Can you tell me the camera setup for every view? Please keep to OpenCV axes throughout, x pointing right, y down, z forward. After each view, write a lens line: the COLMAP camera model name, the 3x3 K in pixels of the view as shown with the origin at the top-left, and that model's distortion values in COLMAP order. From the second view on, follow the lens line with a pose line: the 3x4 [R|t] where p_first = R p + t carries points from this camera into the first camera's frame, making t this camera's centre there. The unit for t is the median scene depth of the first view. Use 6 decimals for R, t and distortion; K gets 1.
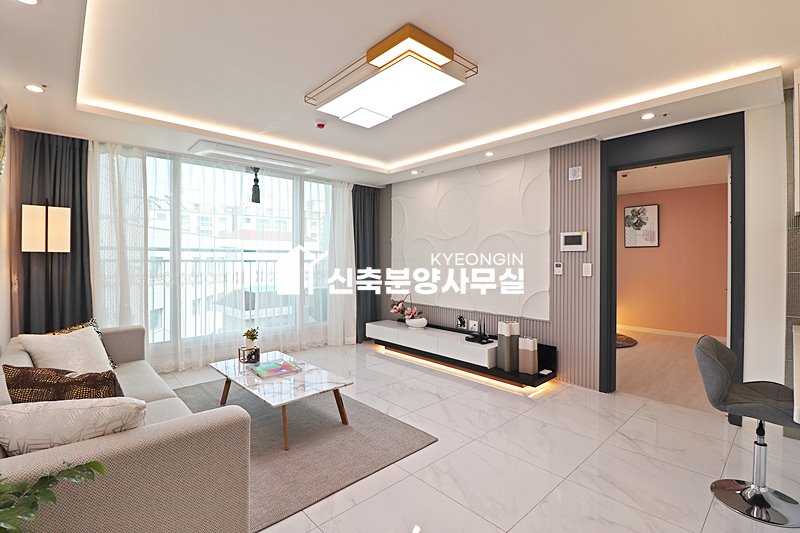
lens RADIAL K [[369.4, 0, 396.6], [0, 369.4, 257.9], [0, 0, 1]] dist [-0.000883, -0.014614]
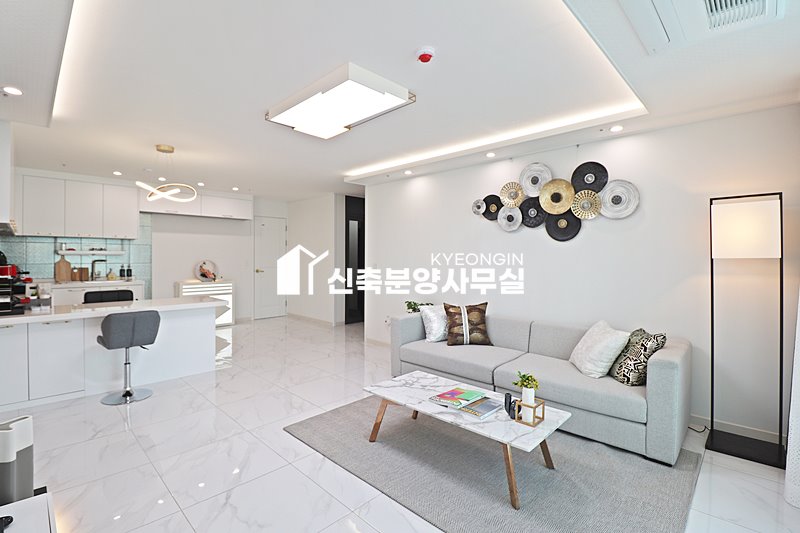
lens RADIAL K [[369.4, 0, 396.6], [0, 369.4, 257.9], [0, 0, 1]] dist [-0.000883, -0.014614]
pose [[-0.998145, -0.007270, -0.060444, -0.110165], [-0.007292, 0.999973, 0.000135, -0.011158], [0.060441, 0.000575, -0.998172, 1.515580]]
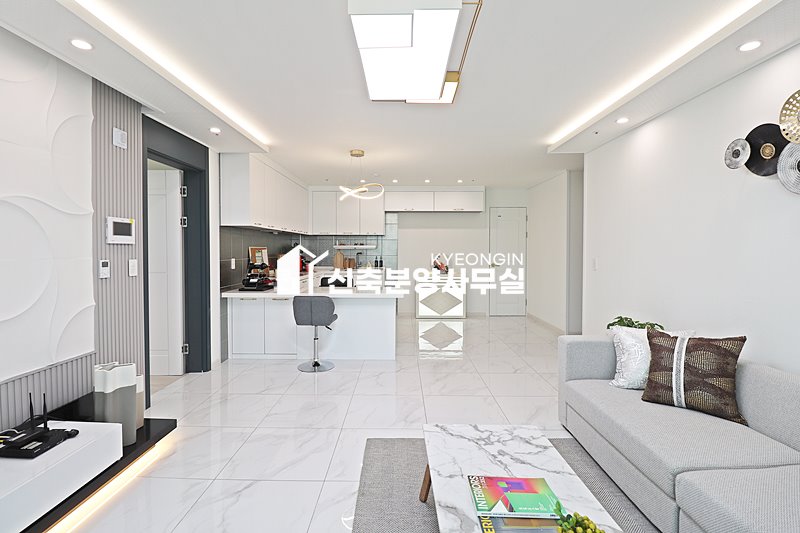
lens RADIAL K [[374.7, 0, 398.5], [0, 374.7, 256.7], [0, 0, 1]] dist [0.002204, -0.015542]
pose [[-0.733327, -0.017868, 0.679641, -0.445712], [-0.006769, 0.999797, 0.018982, -0.010561], [-0.679842, 0.009319, -0.733299, 1.201308]]
